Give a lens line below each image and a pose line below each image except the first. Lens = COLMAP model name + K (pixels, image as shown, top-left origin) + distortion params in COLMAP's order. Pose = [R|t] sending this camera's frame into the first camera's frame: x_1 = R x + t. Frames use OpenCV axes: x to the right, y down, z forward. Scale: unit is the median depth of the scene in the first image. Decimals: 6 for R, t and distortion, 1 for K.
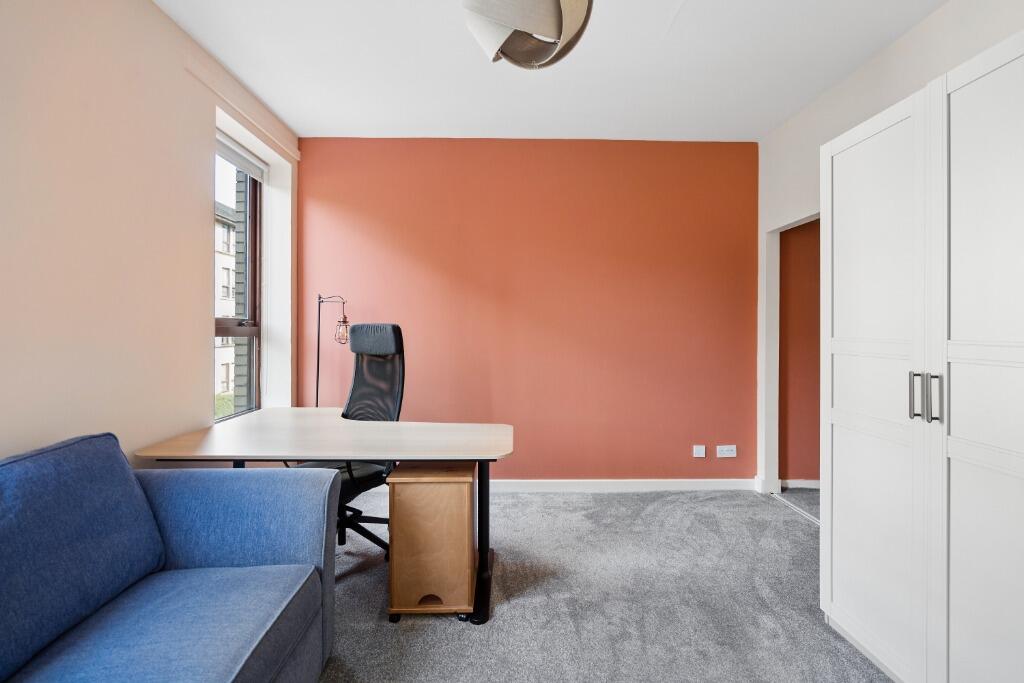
lens RADIAL K [[464.5, 0, 509.7], [0, 464.5, 334.6], [0, 0, 1]] dist [-0.002780, 0.001522]
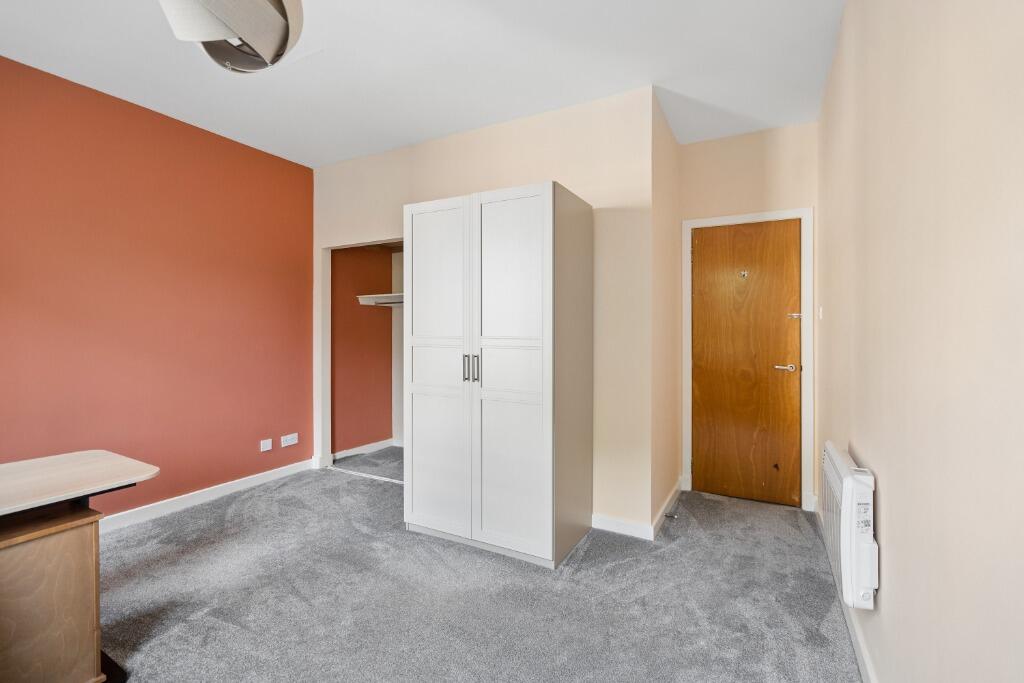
lens RADIAL K [[464.5, 0, 510.2], [0, 464.5, 335.8], [0, 0, 1]] dist [-0.002780, 0.001522]
pose [[0.496263, -0.010653, 0.868107, -0.291193], [0.009158, 0.999933, 0.007035, -0.000567], [-0.868124, 0.004459, 0.496328, -0.010706]]
